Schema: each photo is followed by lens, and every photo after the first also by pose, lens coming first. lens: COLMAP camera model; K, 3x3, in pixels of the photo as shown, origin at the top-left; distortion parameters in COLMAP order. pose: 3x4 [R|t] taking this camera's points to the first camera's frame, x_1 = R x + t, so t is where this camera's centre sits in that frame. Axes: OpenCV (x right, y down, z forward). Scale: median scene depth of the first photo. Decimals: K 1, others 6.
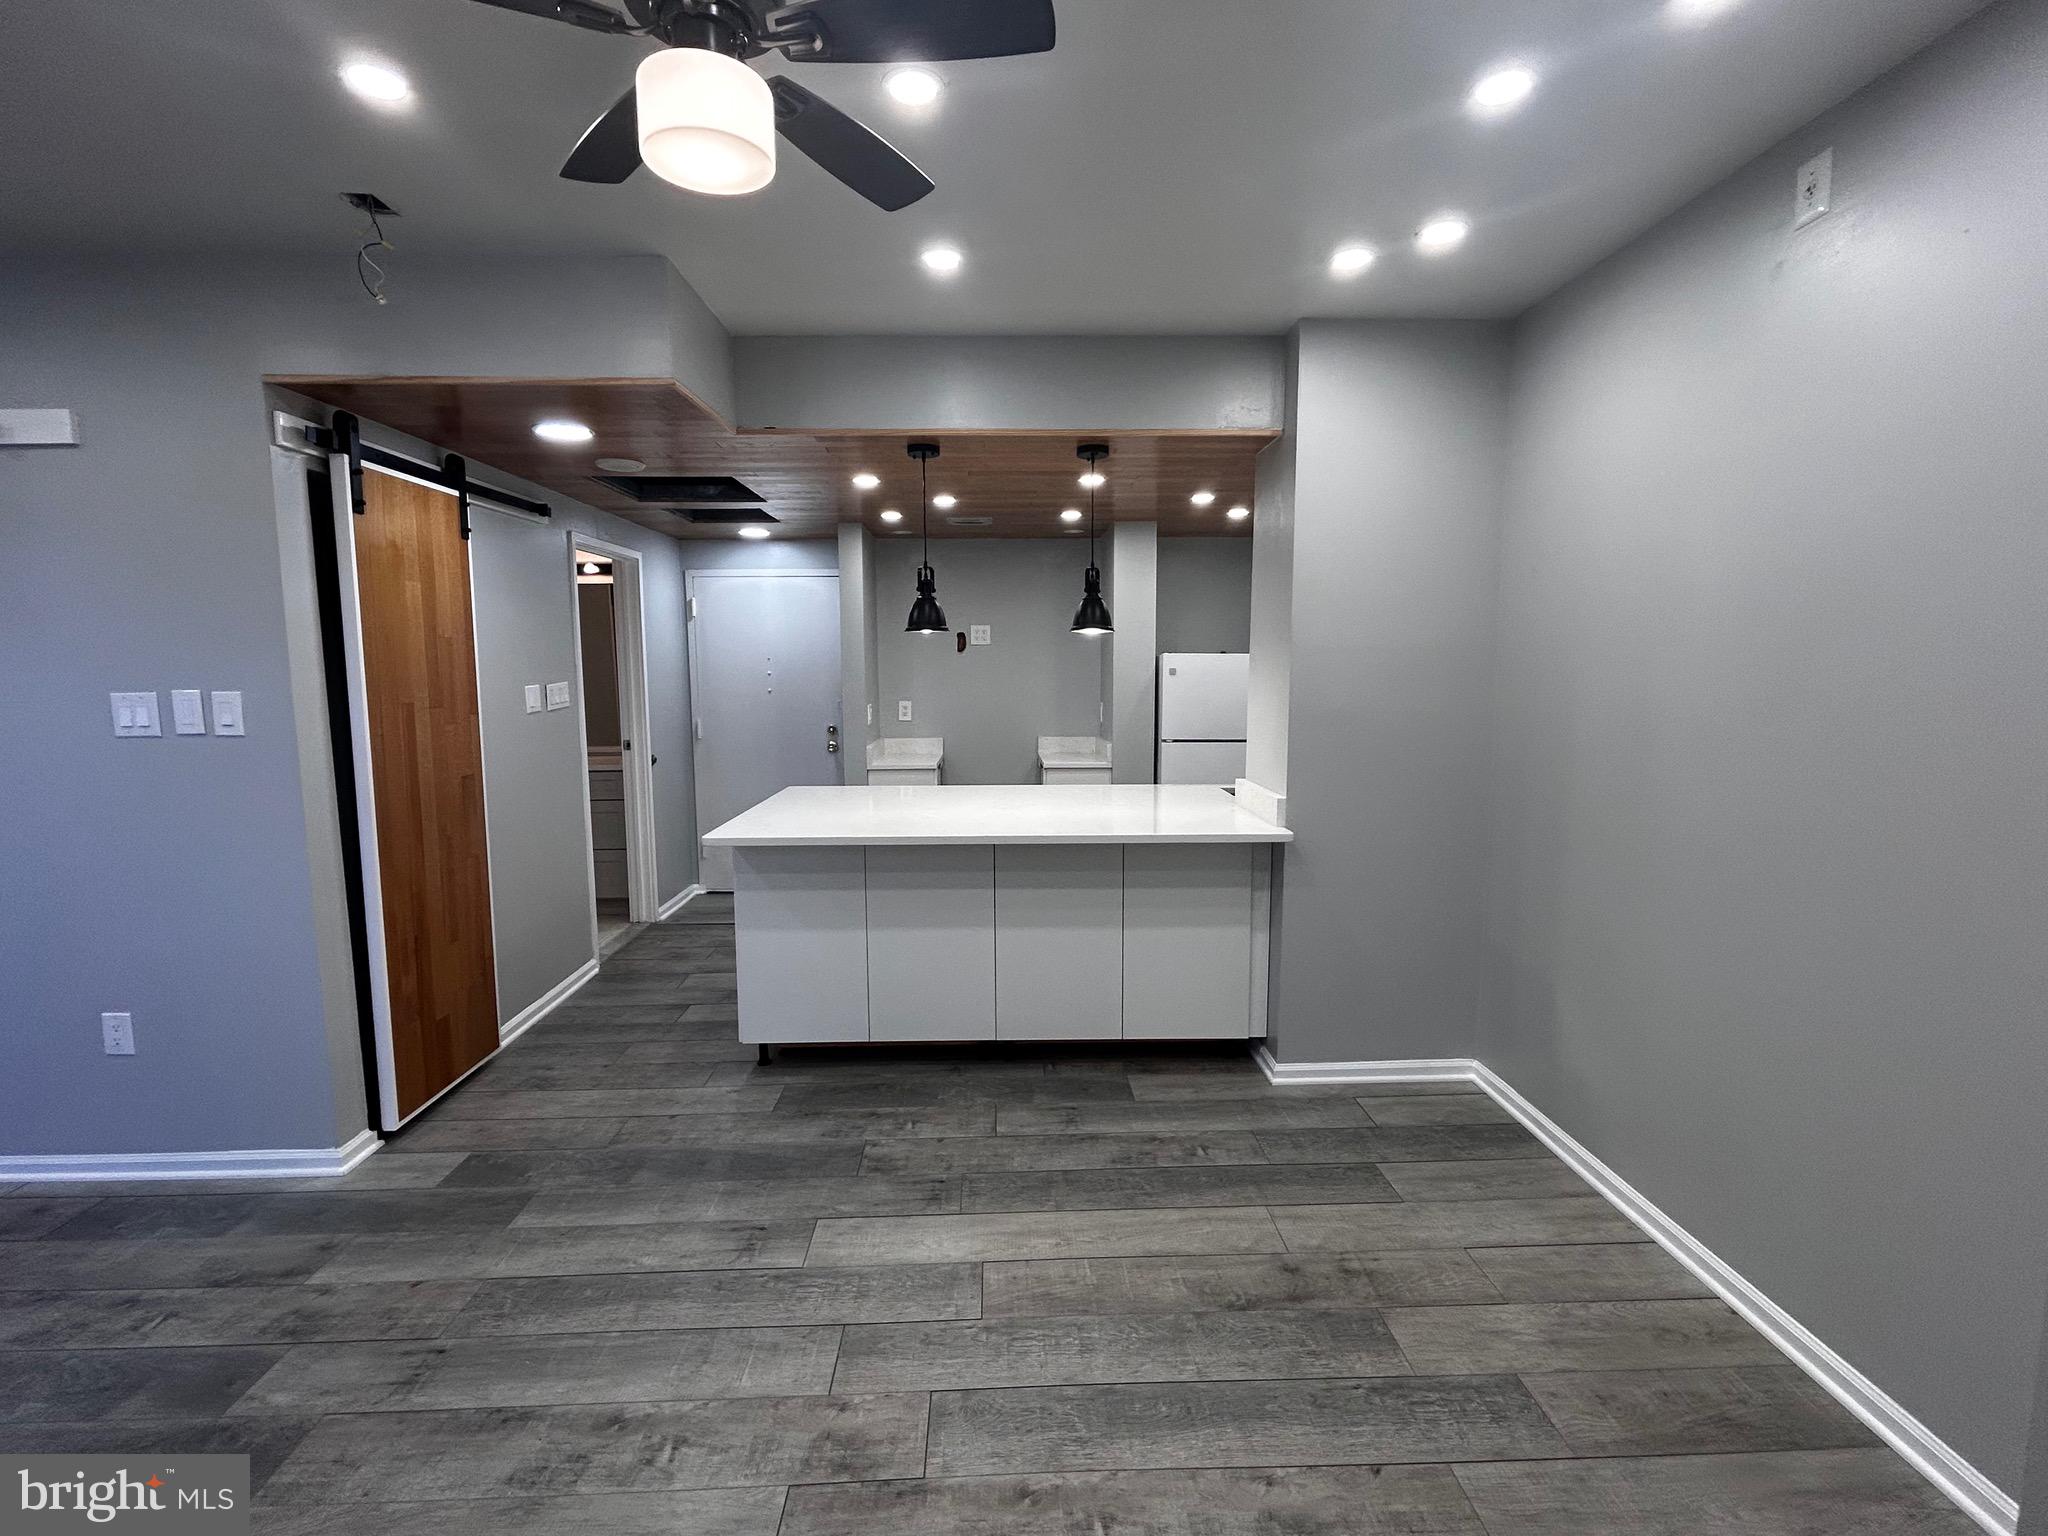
lens RADIAL K [[932.0, 0, 1018.7], [0, 932.0, 765.8], [0, 0, 1]] dist [-0.005978, 0.003683]
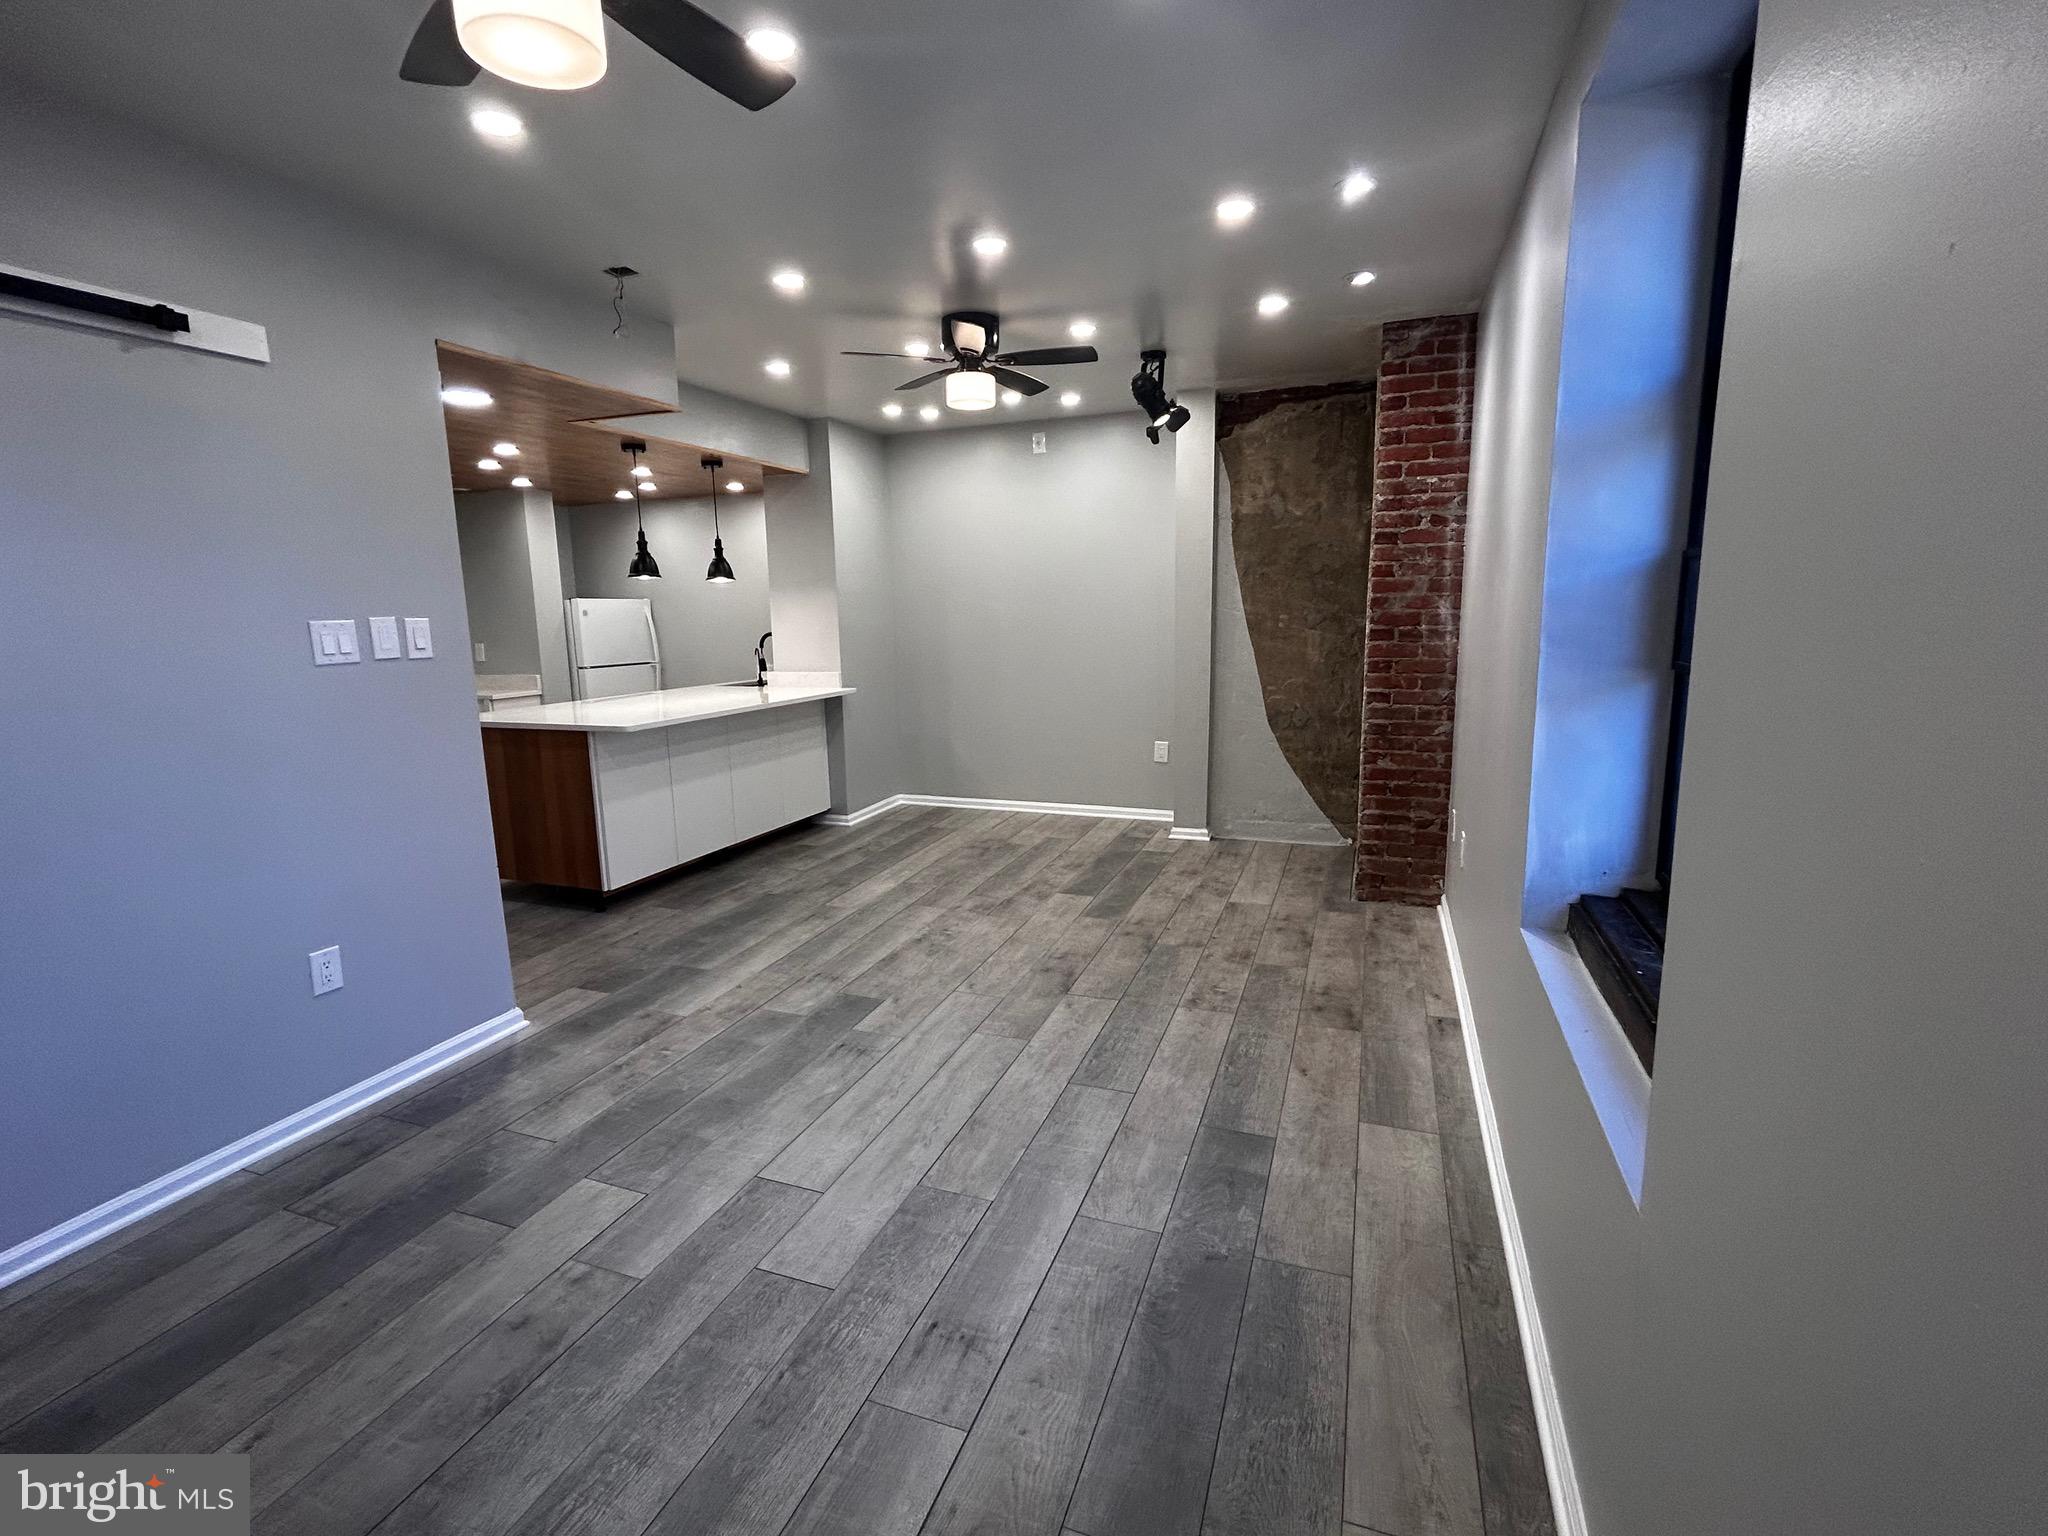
lens RADIAL K [[932.0, 0, 1020.0], [0, 932.0, 764.9], [0, 0, 1]] dist [-0.005978, 0.003683]
pose [[0.381552, -0.157962, 0.910750, -1.608450], [0.121655, 0.985301, 0.119926, 0.046667], [-0.916307, 0.065039, 0.395160, -0.078297]]
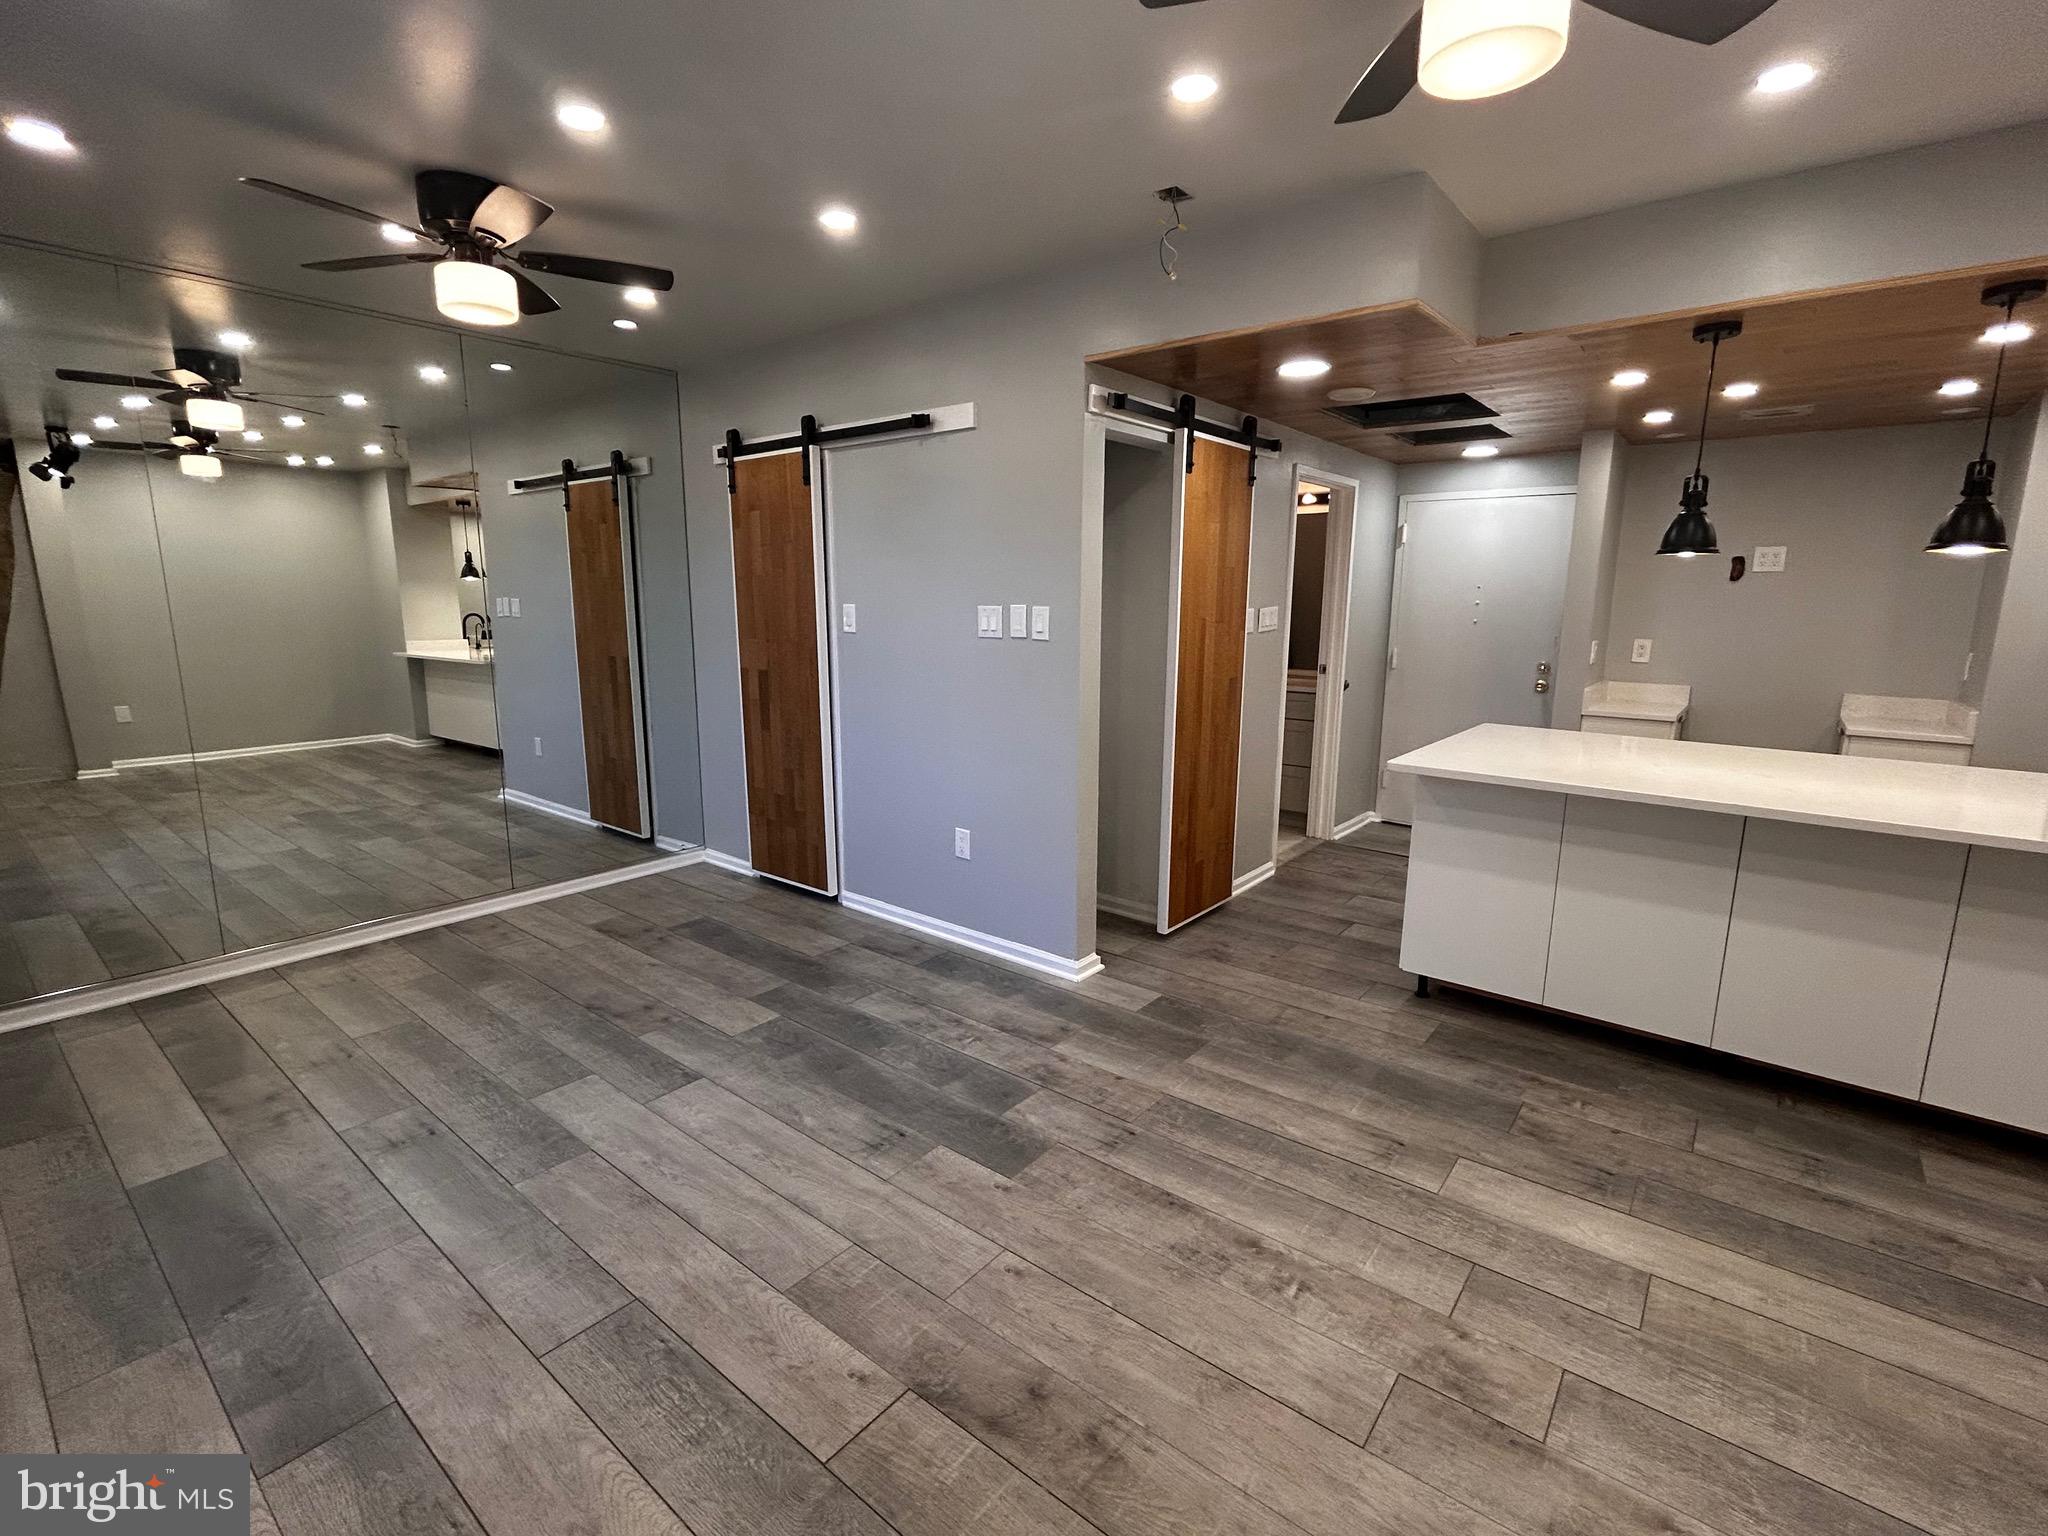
lens RADIAL K [[932.0, 0, 1018.5], [0, 932.0, 764.2], [0, 0, 1]] dist [-0.005978, 0.003683]
pose [[0.757707, 0.129891, -0.639537, 0.006957], [-0.083670, 0.991240, 0.102192, 0.010932], [0.647209, -0.023922, 0.761937, -0.044589]]
